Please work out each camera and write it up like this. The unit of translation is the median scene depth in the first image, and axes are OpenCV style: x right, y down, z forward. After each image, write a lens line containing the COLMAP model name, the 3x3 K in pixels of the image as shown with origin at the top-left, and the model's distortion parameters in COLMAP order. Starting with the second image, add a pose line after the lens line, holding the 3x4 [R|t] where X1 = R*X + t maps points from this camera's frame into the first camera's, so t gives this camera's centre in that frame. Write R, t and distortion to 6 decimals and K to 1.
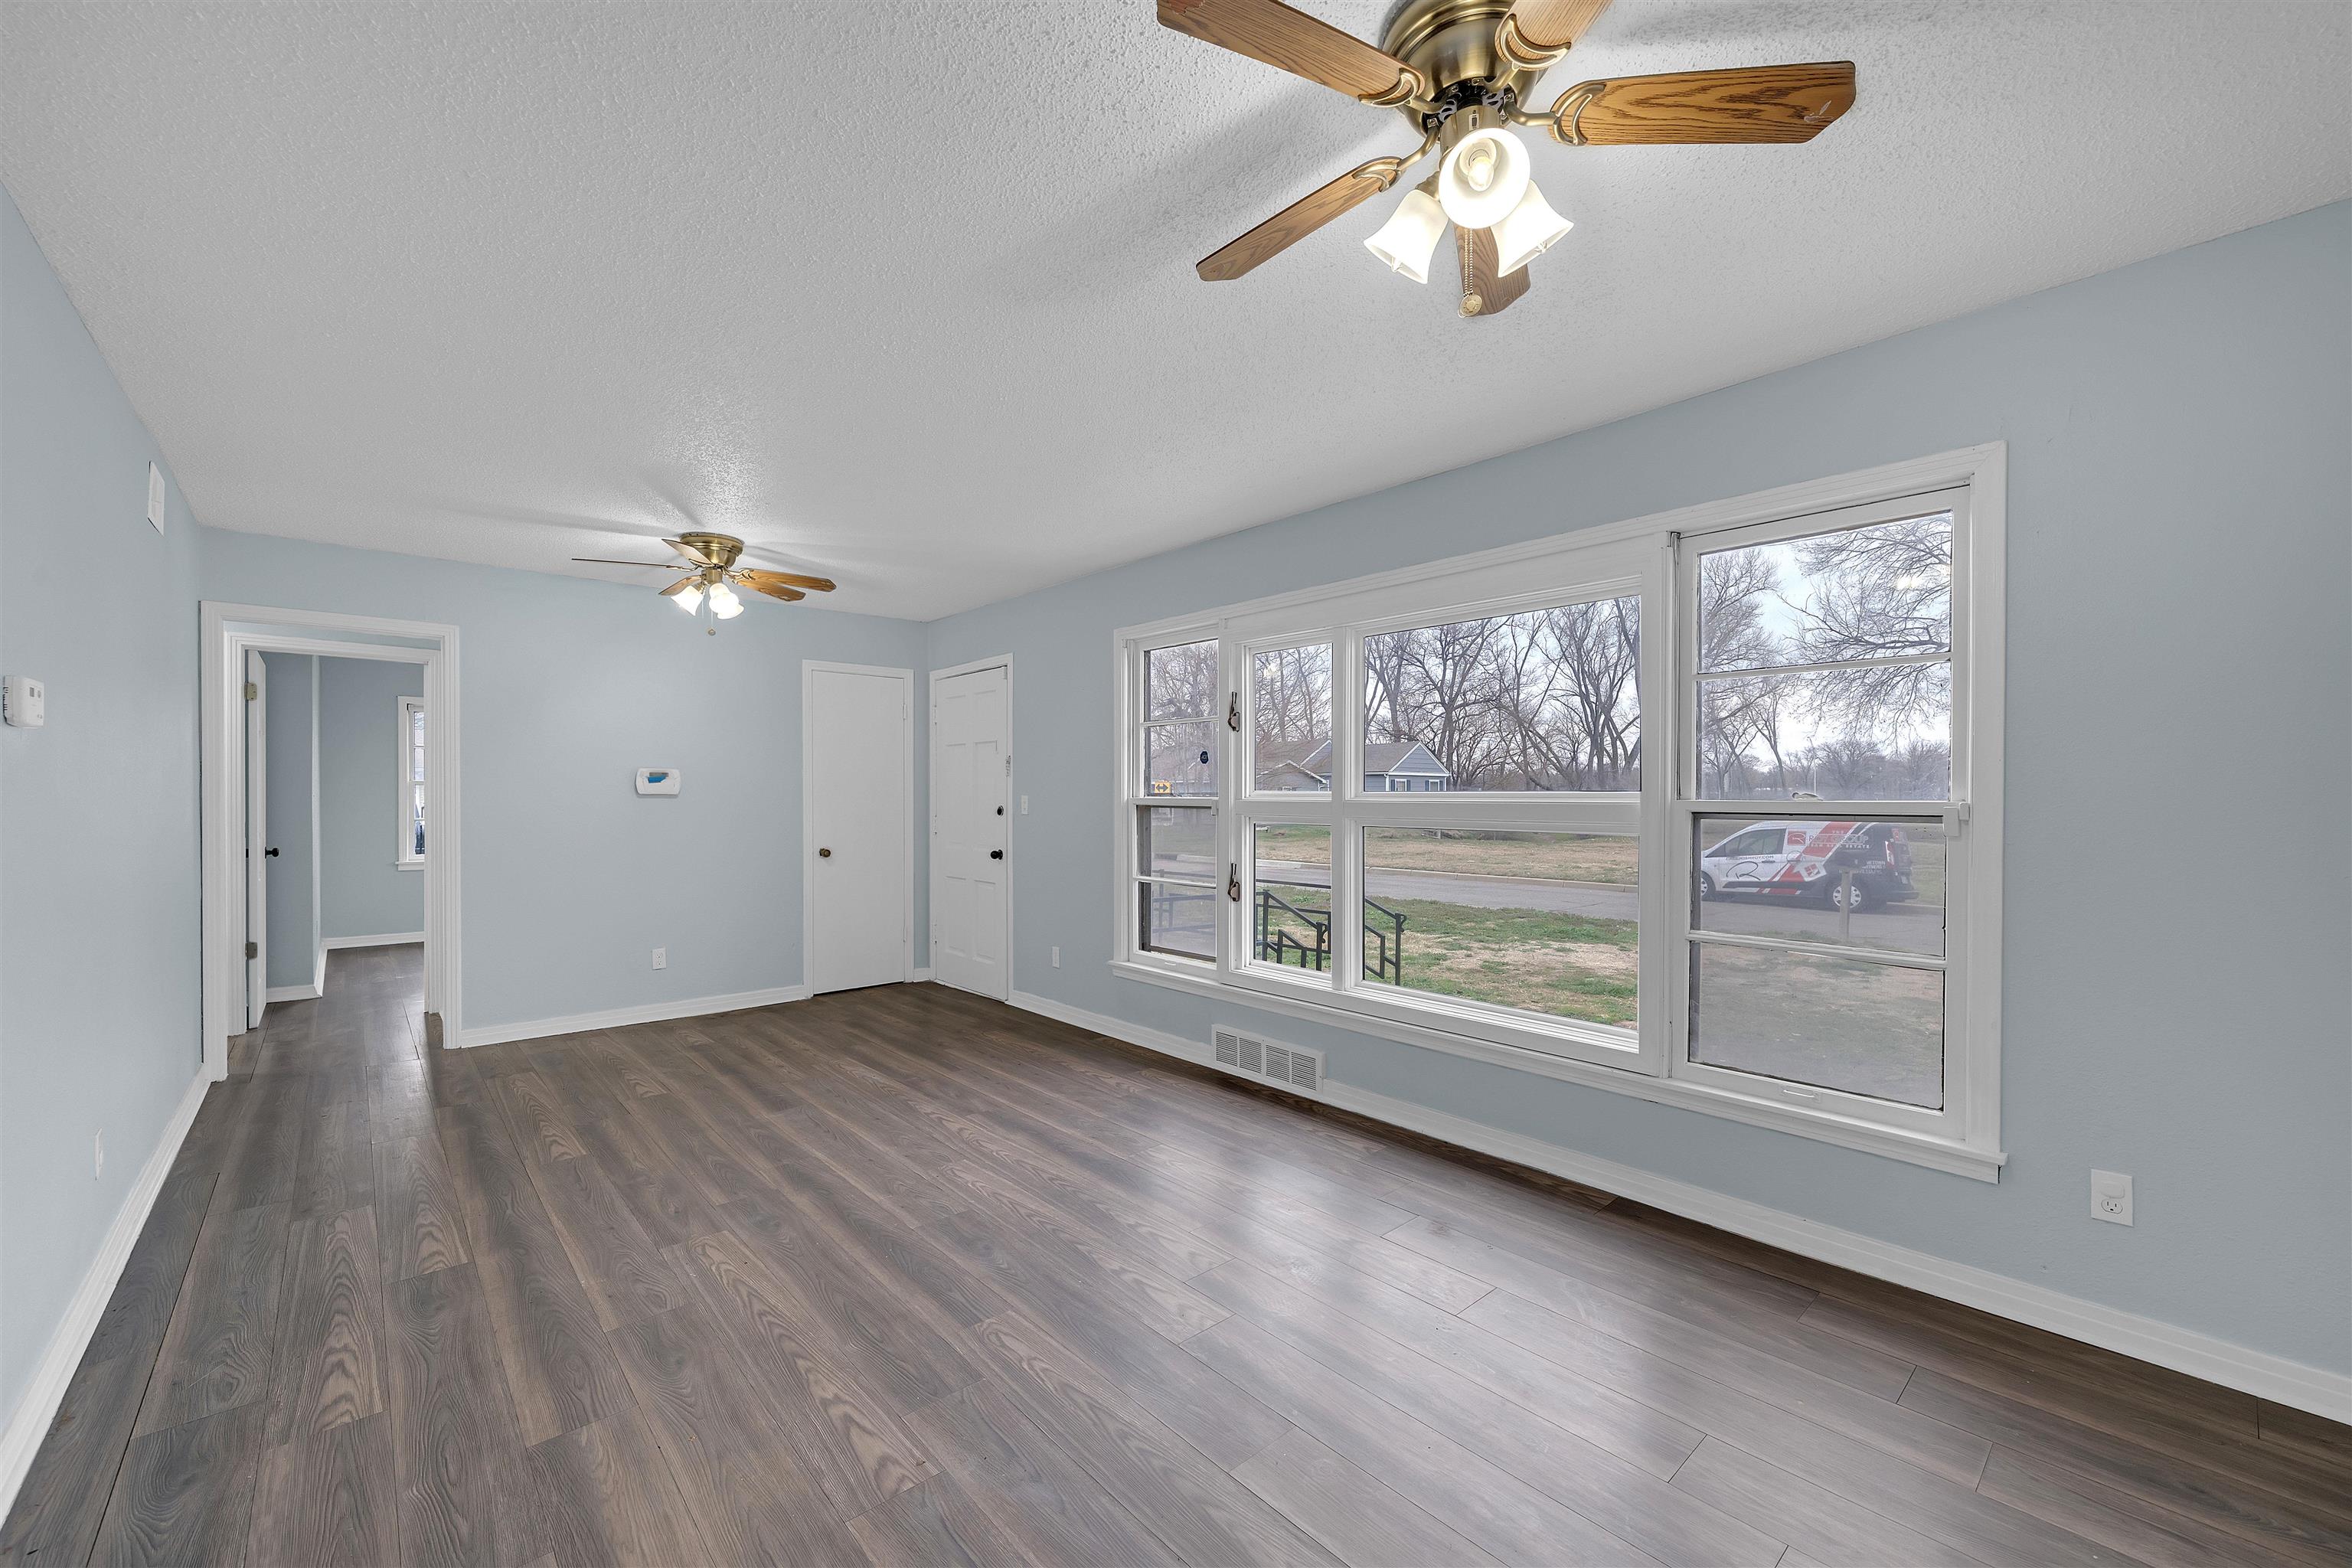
lens RADIAL K [[942.7, 0, 1179.3], [0, 942.7, 813.4], [0, 0, 1]] dist [-0.000473, -0.000071]
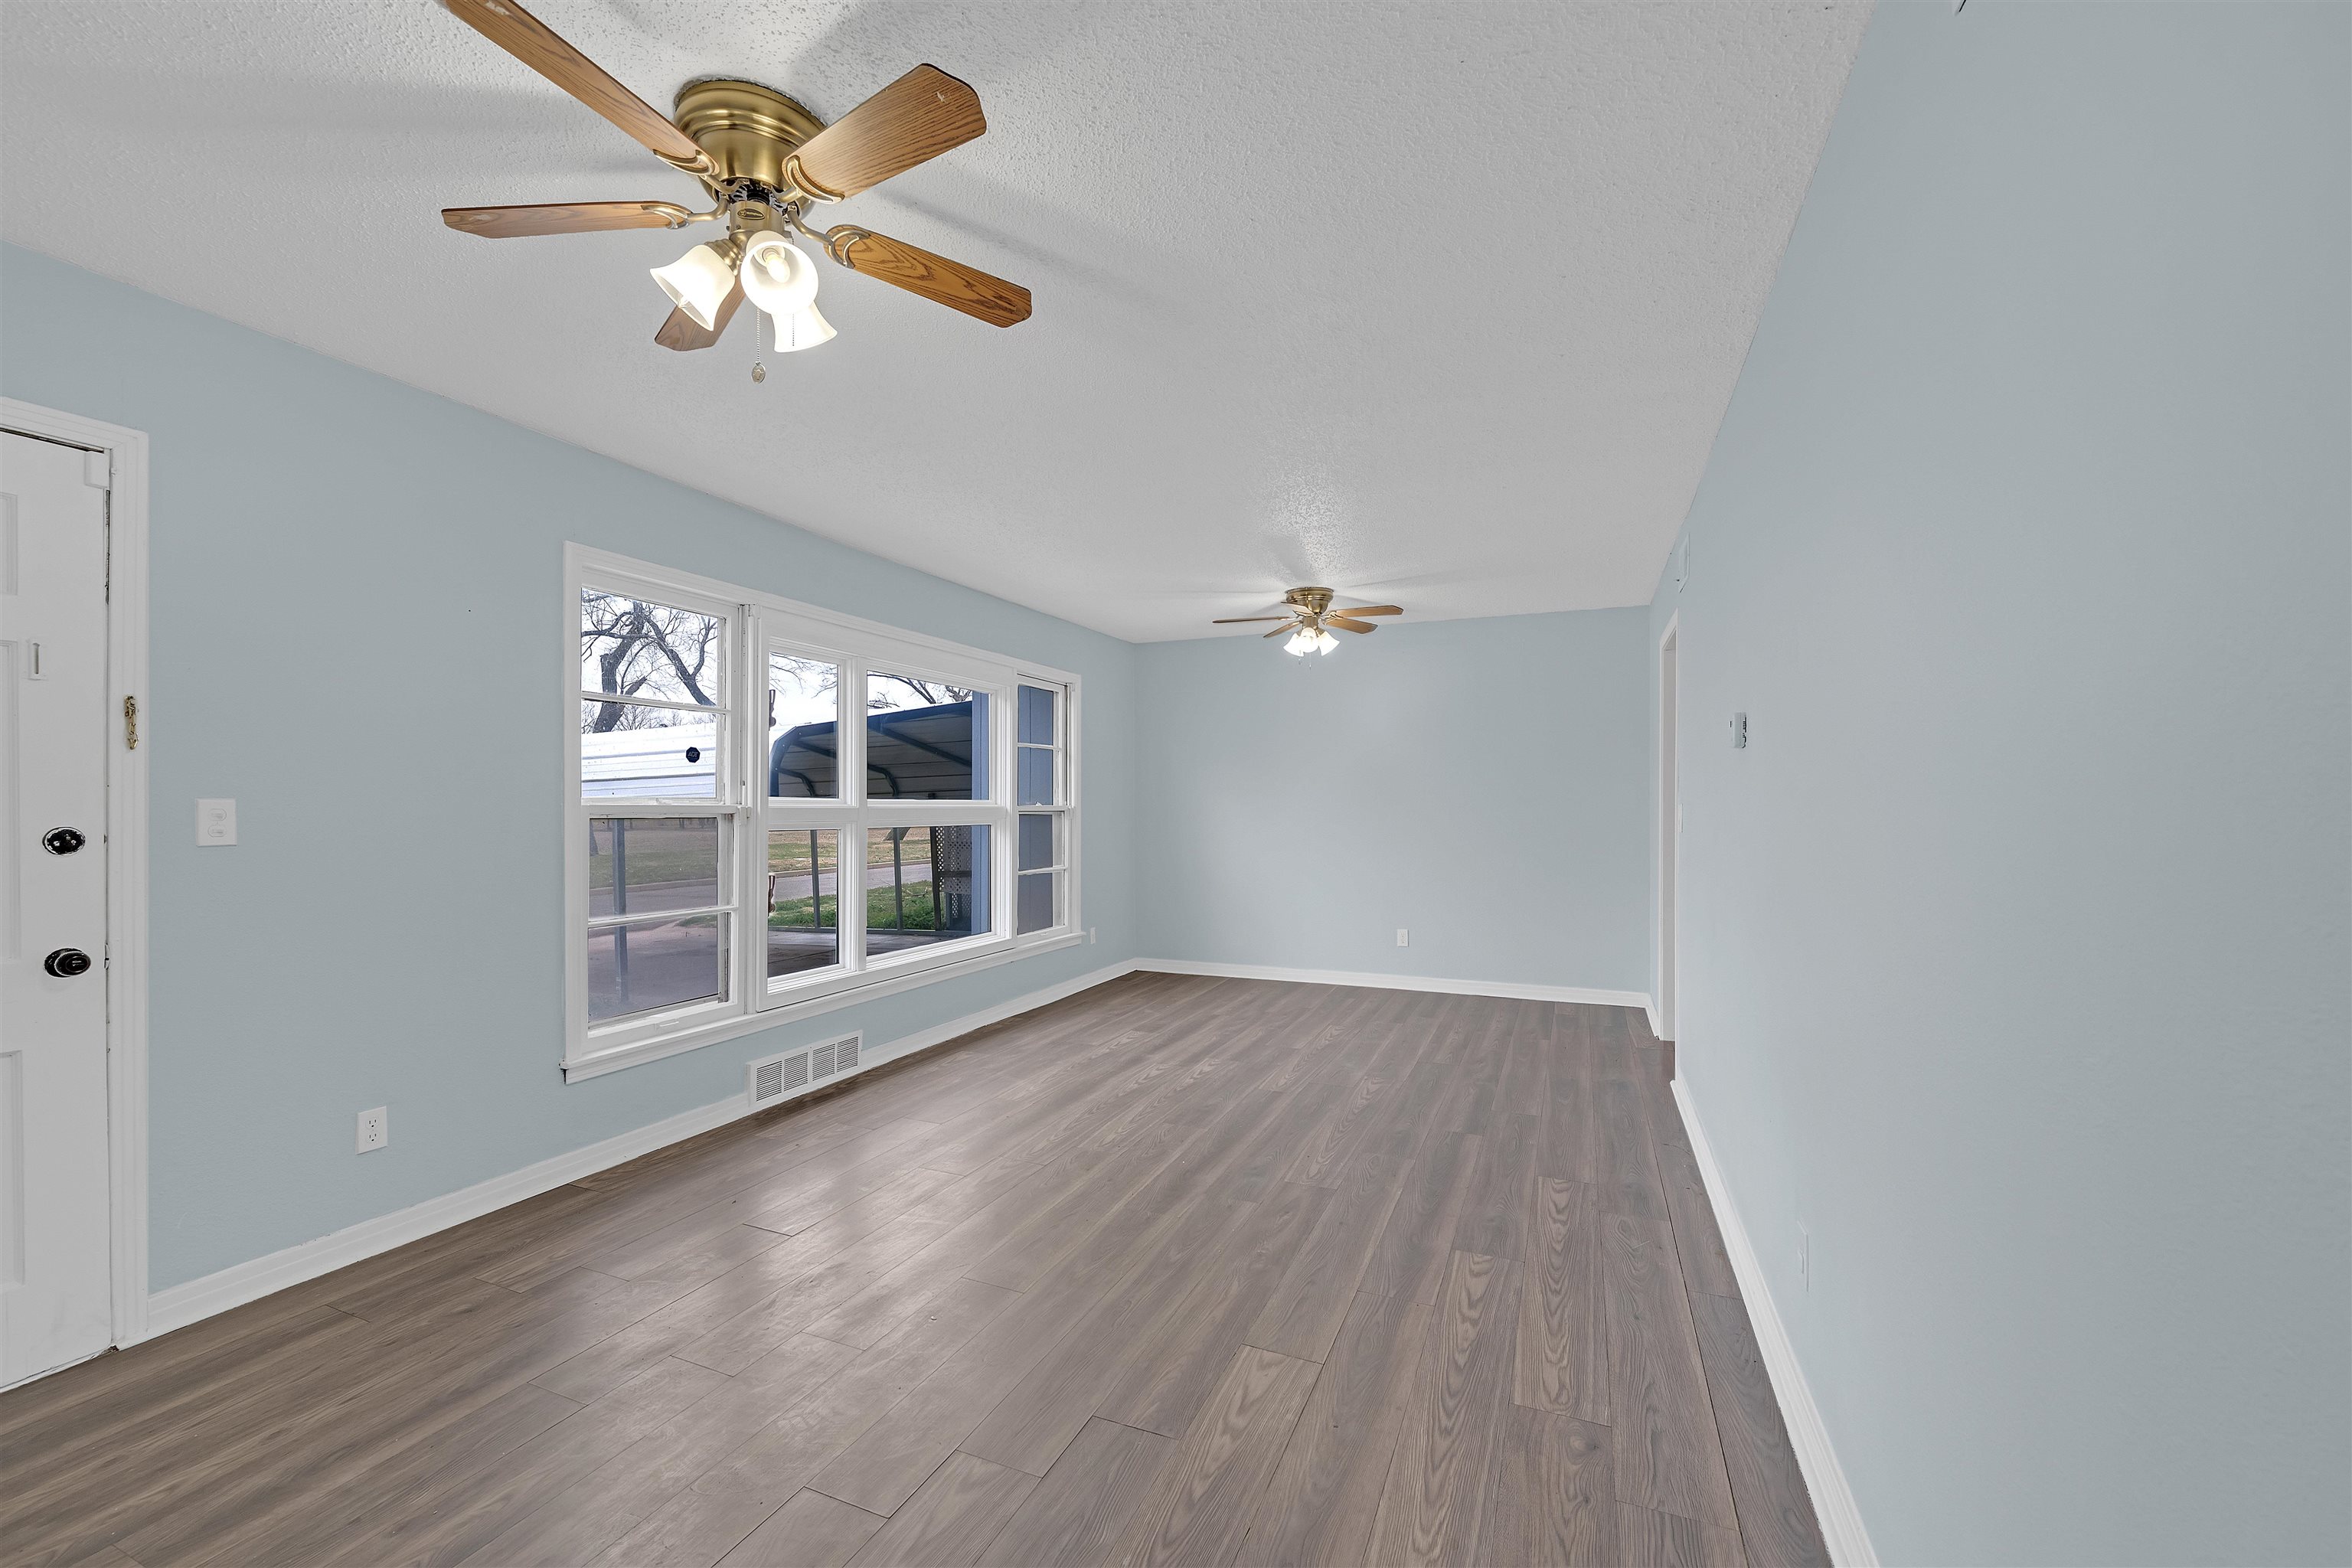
lens RADIAL K [[942.7, 0, 1179.6], [0, 942.7, 800.0], [0, 0, 1]] dist [-0.000473, -0.000071]
pose [[-0.433460, 0.005949, 0.901153, -1.362793], [0.020433, 0.999786, 0.003229, -0.021596], [-0.900941, 0.019812, -0.433489, 1.498132]]
